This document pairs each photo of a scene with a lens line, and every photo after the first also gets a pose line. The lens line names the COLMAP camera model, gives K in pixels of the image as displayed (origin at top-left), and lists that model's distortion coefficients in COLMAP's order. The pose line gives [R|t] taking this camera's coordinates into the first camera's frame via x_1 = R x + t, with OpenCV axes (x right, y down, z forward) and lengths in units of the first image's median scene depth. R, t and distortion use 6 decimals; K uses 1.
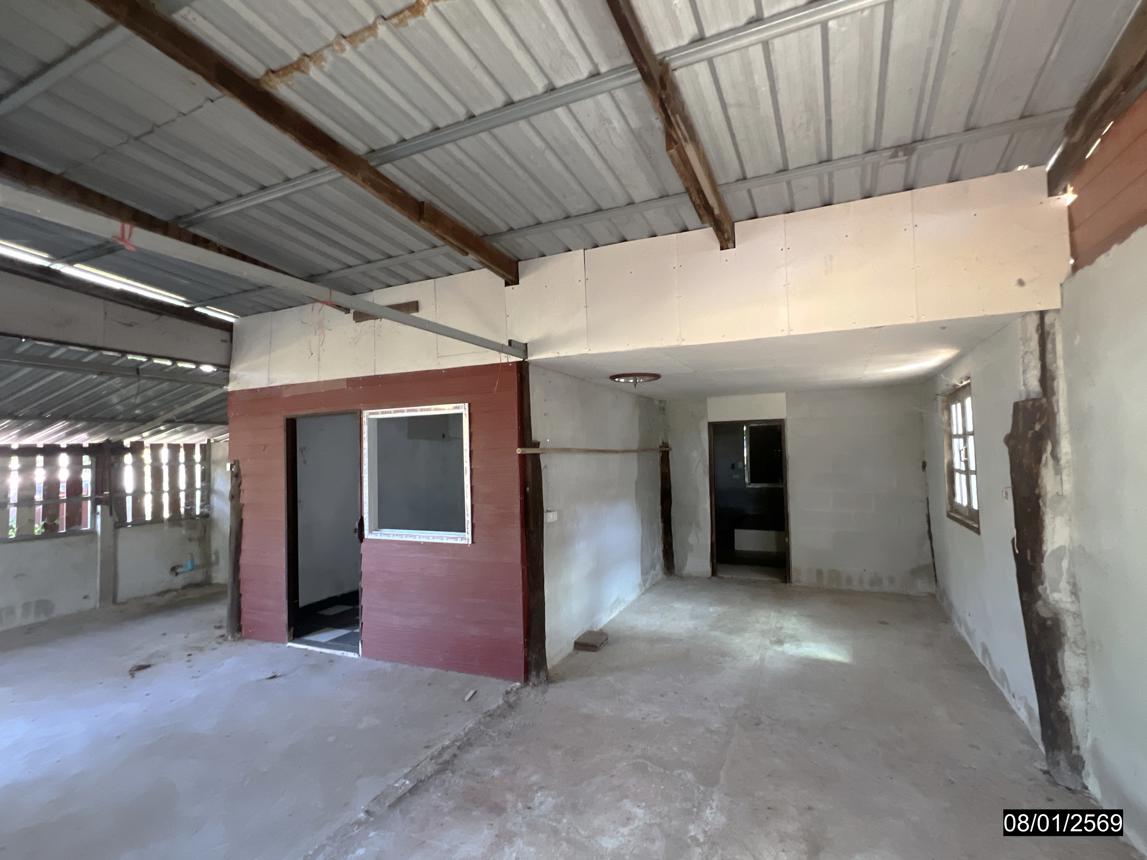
lens RADIAL K [[554.6, 0, 573.5], [0, 554.6, 430.0], [0, 0, 1]] dist [0.000207, -0.000071]
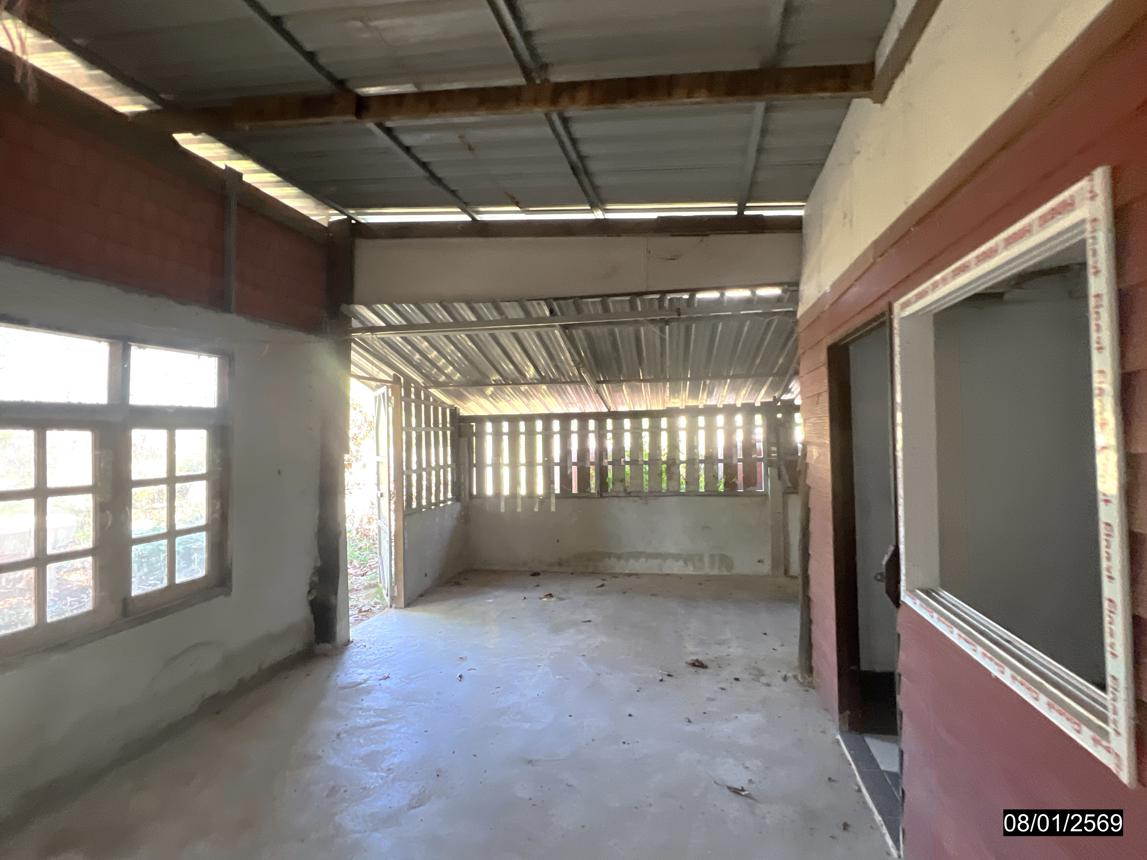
lens RADIAL K [[554.6, 0, 573.5], [0, 554.6, 430.0], [0, 0, 1]] dist [0.000207, -0.000071]
pose [[0.213210, 0.015178, -0.976889, -0.012031], [0.059777, 0.997803, 0.028550, 0.032537], [0.975176, -0.064483, 0.211834, 0.606665]]
